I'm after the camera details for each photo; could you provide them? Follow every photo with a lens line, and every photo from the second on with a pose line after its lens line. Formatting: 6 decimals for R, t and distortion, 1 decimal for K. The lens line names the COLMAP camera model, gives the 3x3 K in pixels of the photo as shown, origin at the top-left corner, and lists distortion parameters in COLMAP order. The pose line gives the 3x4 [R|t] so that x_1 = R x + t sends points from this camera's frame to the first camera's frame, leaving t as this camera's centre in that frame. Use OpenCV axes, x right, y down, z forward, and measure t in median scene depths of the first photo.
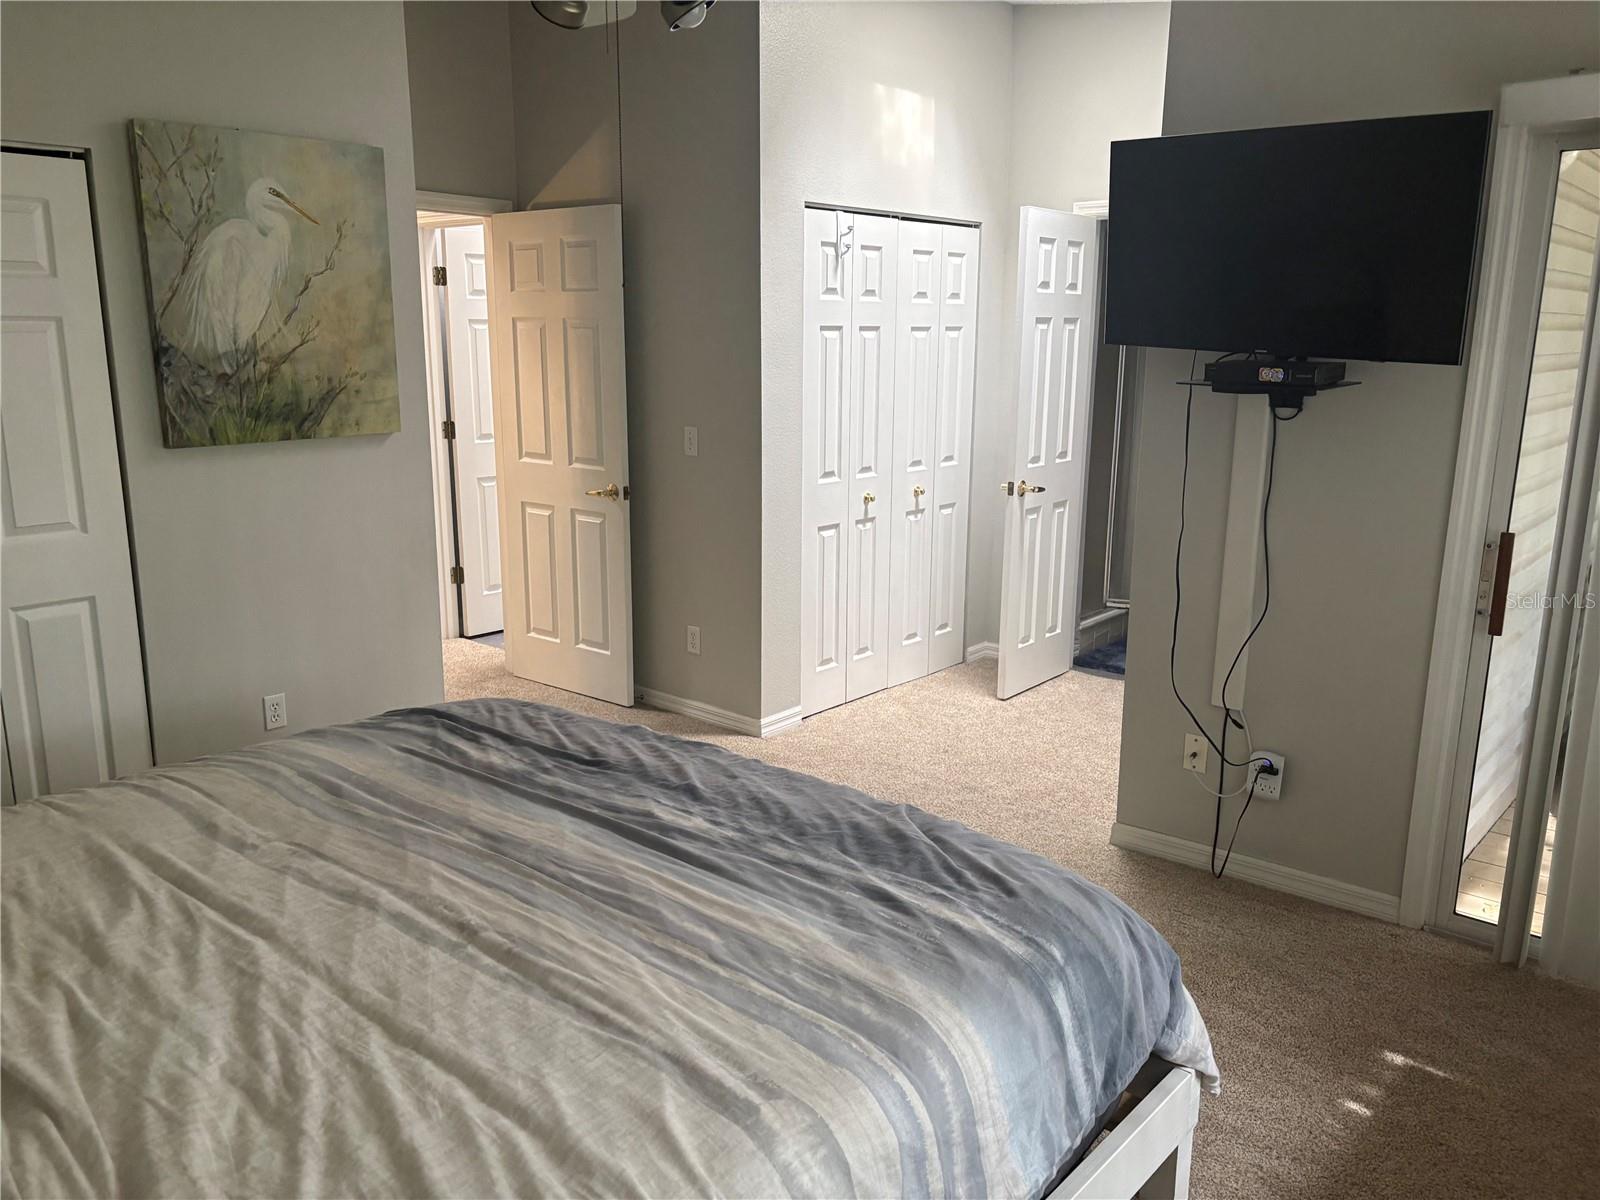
lens RADIAL K [[1214.5, 0, 800.0], [0, 1214.5, 600.0], [0, 0, 1]] dist [0.060732, -0.080061]
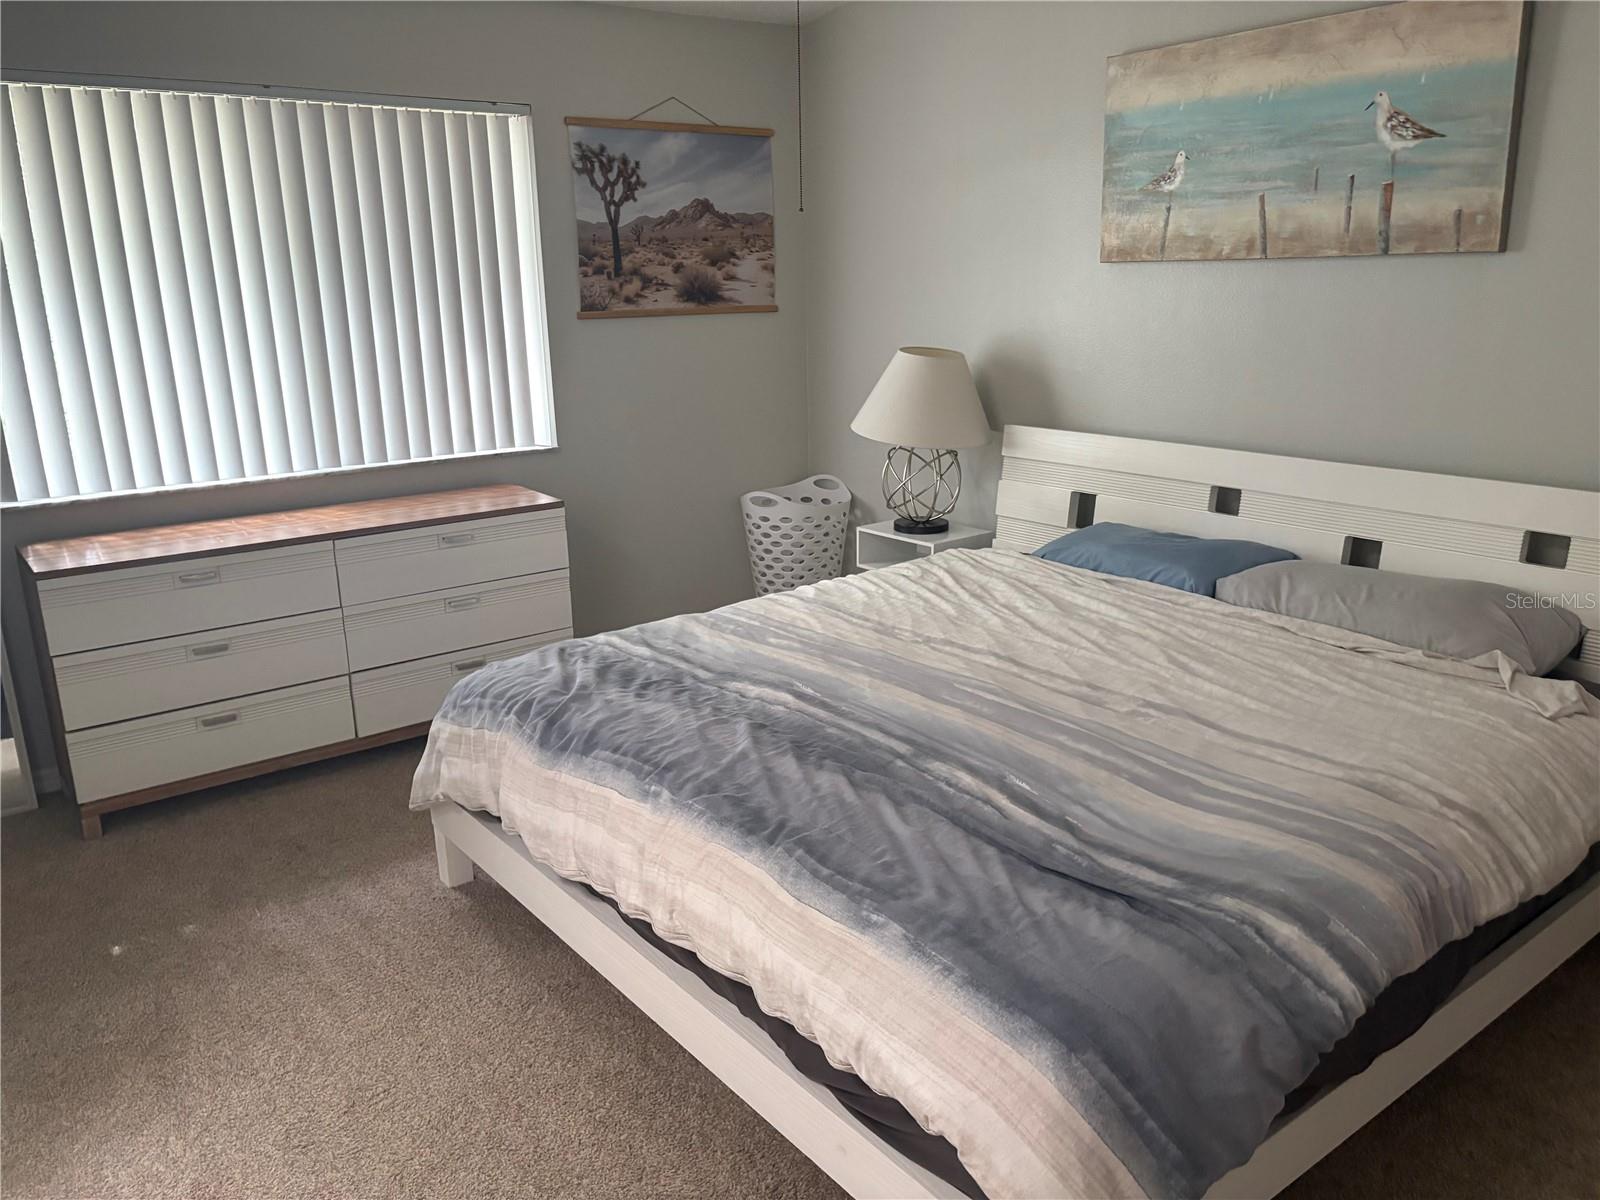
lens RADIAL K [[1207.0, 0, 800.0], [0, 1207.0, 590.3], [0, 0, 1]] dist [0.054022, -0.078841]
pose [[-0.980288, -0.035368, 0.194381, -0.252431], [0.058110, 0.888716, 0.454760, -0.304407], [-0.188834, 0.457092, -0.869143, 1.431044]]
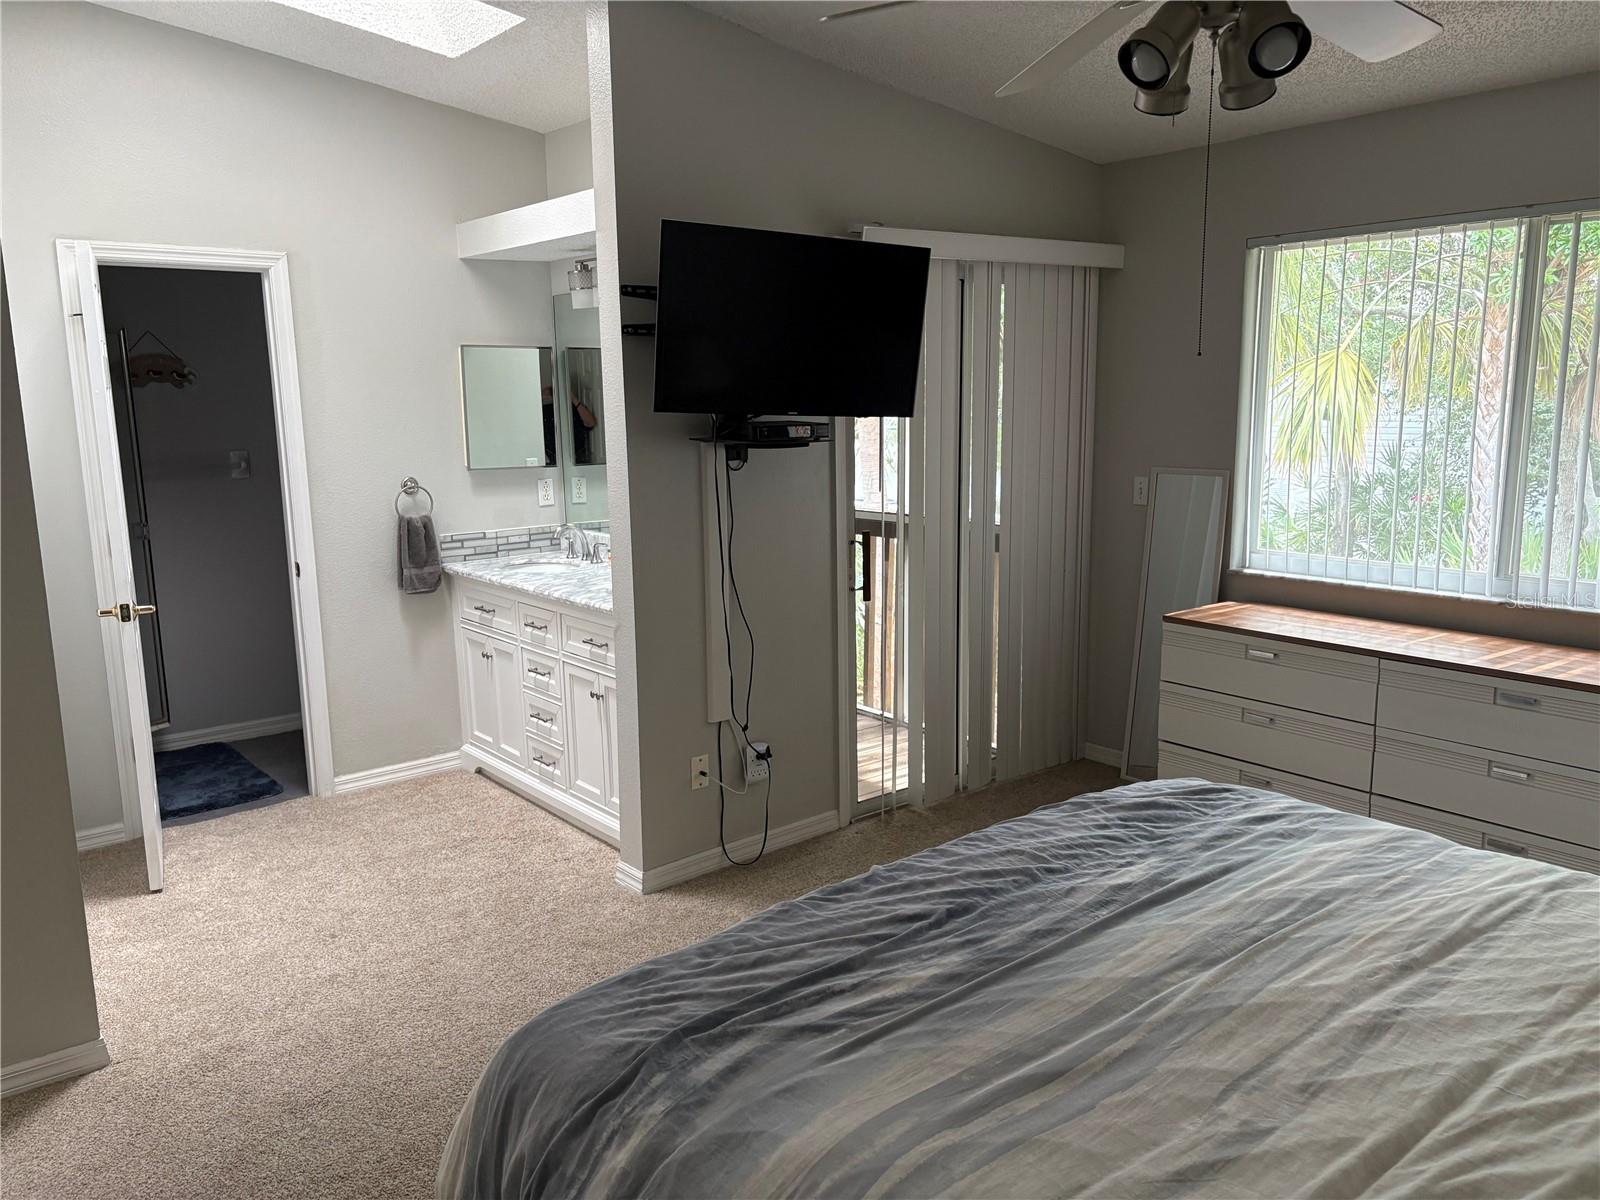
lens RADIAL K [[1206.7, 0, 809.5], [0, 1206.7, 609.5], [0, 0, 1]] dist [0.028278, -0.003275]
pose [[0.169653, -0.184244, 0.968128, -0.807238], [0.225376, 0.963588, 0.143886, -0.178119], [-0.959387, 0.193783, 0.205000, 0.749979]]
